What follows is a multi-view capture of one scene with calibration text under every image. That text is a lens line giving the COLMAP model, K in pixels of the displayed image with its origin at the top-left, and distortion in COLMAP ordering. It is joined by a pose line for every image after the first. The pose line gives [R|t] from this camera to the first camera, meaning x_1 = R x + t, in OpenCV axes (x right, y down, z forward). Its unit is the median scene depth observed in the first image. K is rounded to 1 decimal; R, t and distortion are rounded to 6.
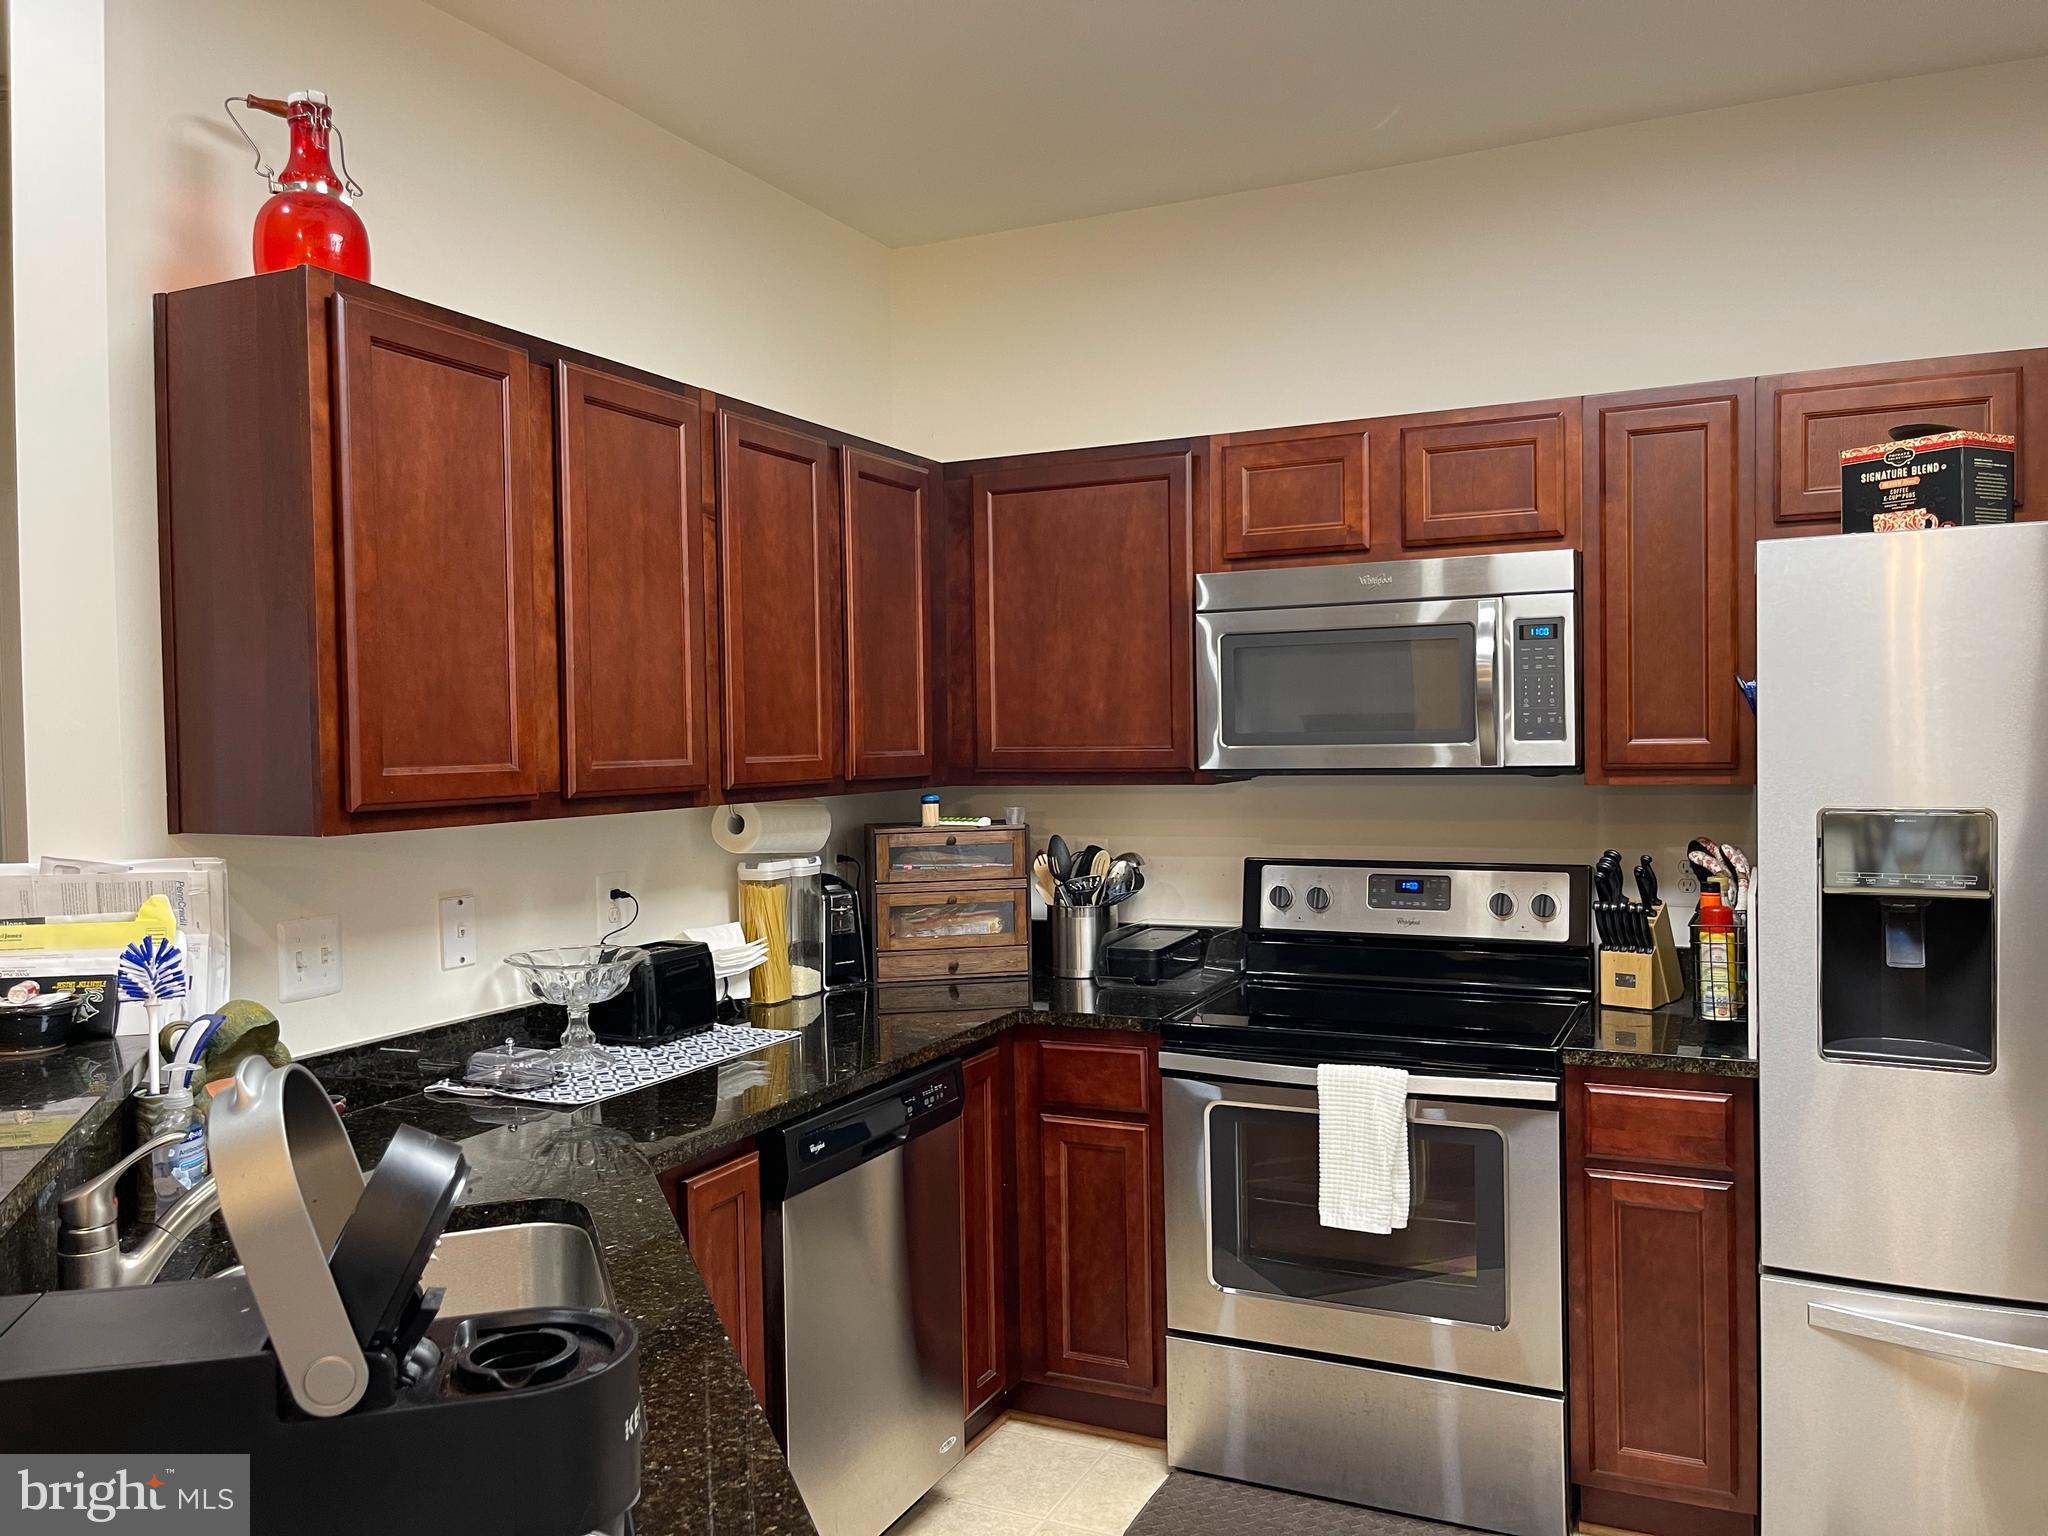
lens RADIAL K [[1536.5, 0, 1054.4], [0, 1536.5, 774.5], [0, 0, 1]] dist [0.015526, 0.004796]
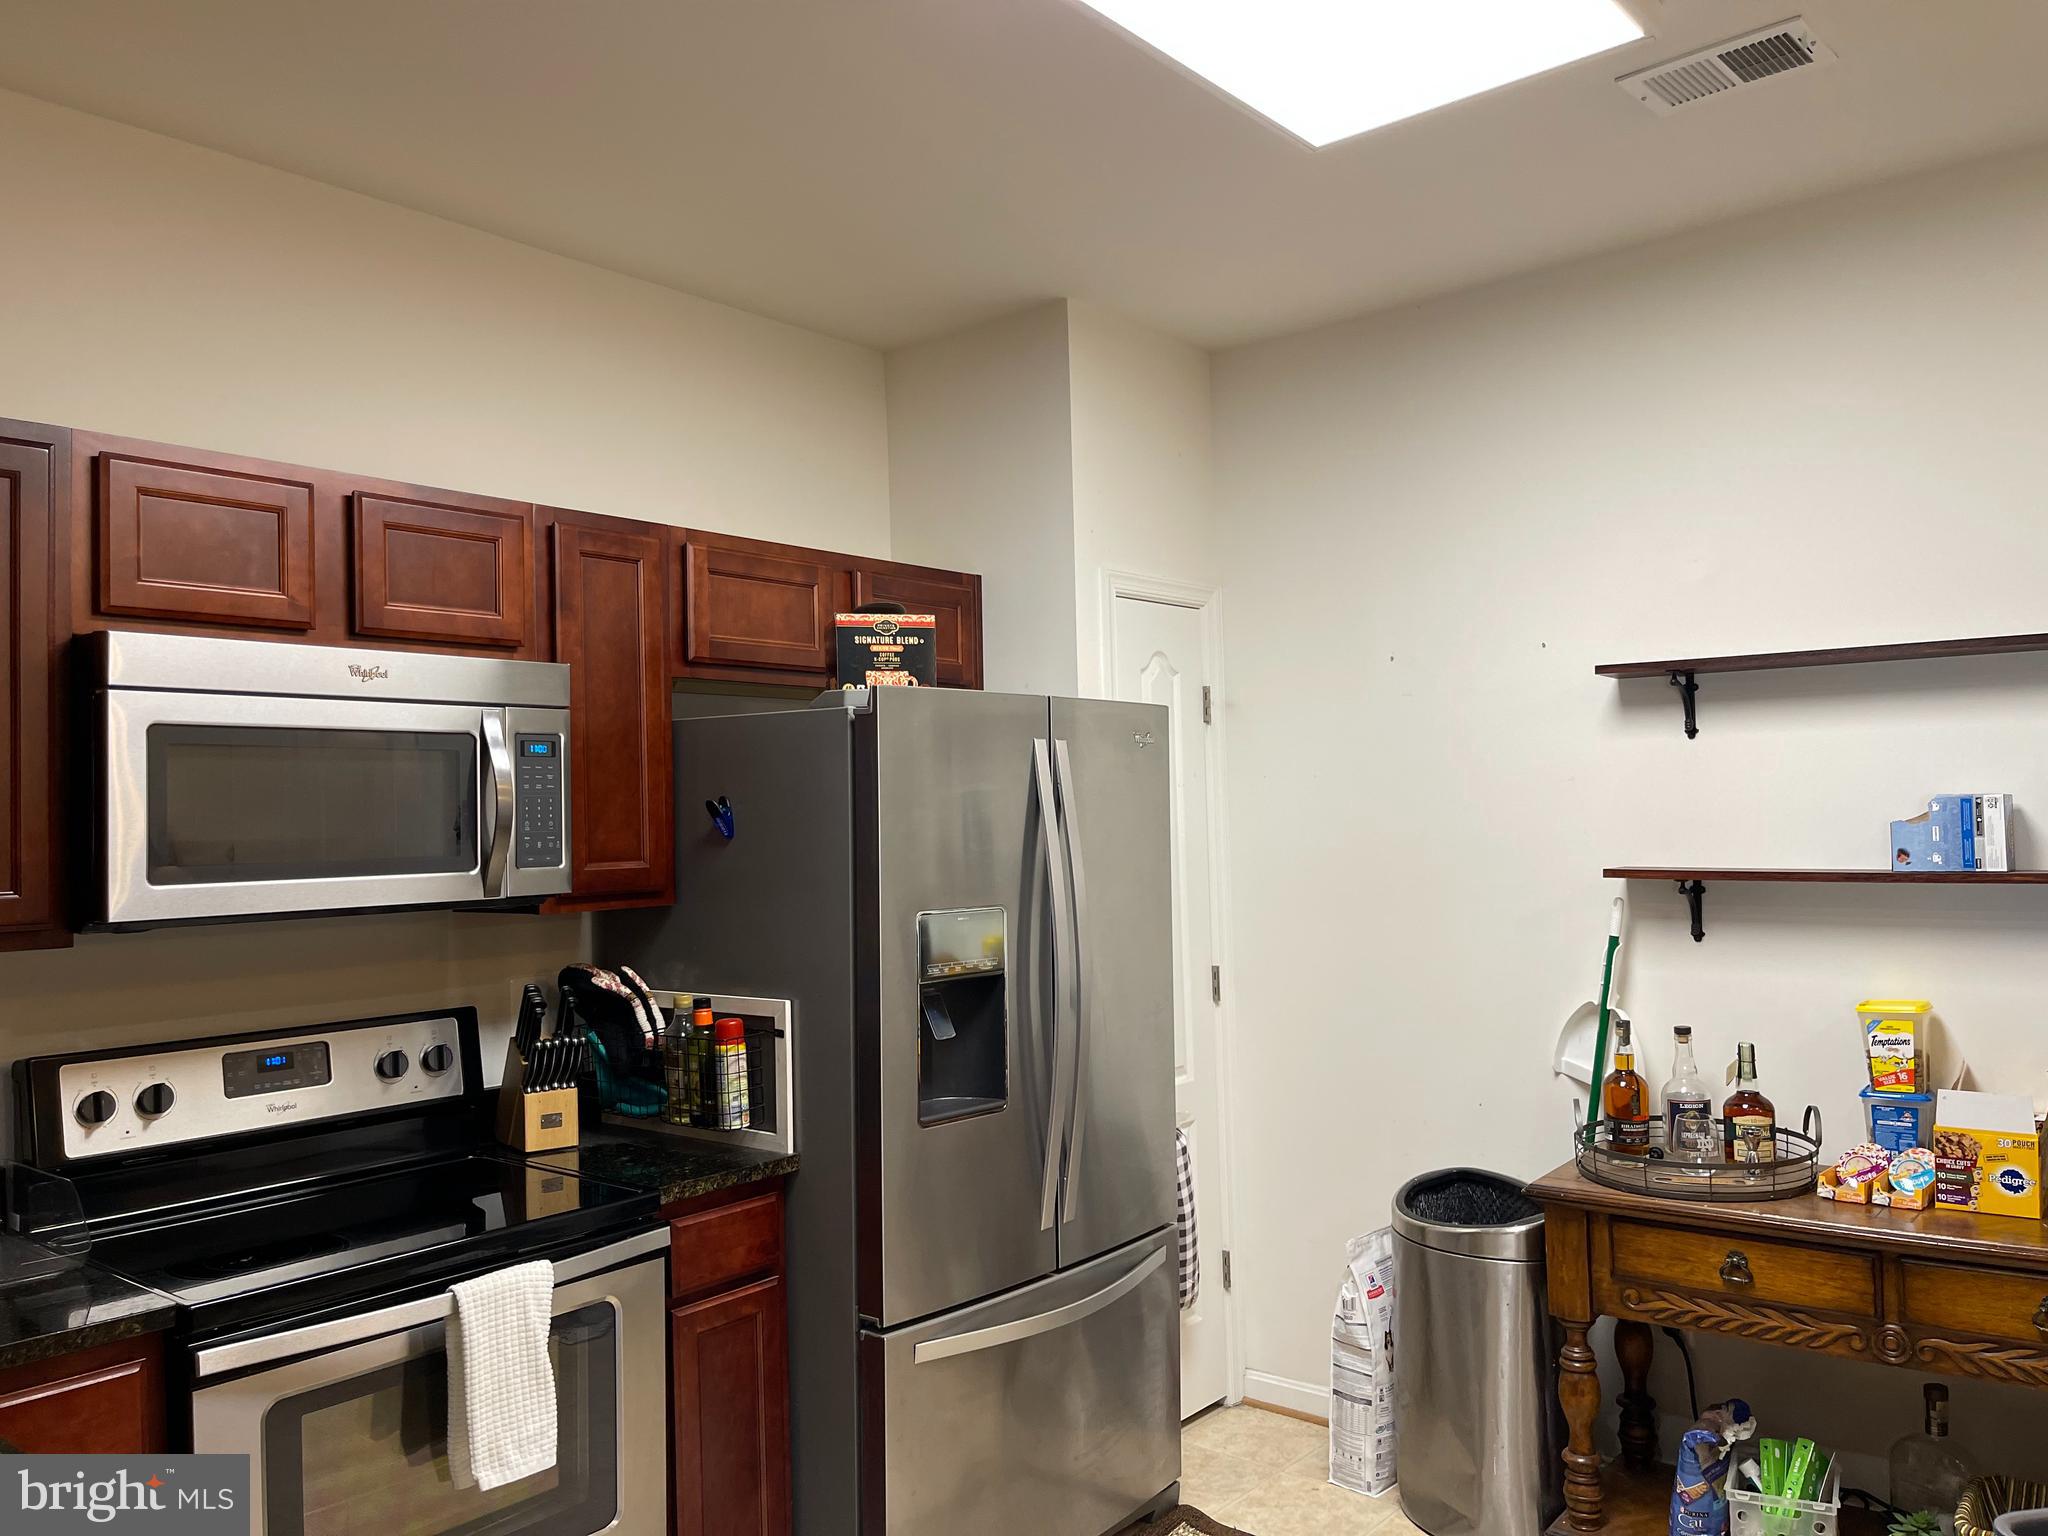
lens RADIAL K [[1536.5, 0, 1054.4], [0, 1536.5, 774.5], [0, 0, 1]] dist [0.015526, 0.004796]
pose [[0.242831, 0.044049, 0.969068, -0.502571], [0.052541, 0.996905, -0.058481, -0.007194], [-0.968645, 0.065116, 0.239765, 0.478992]]
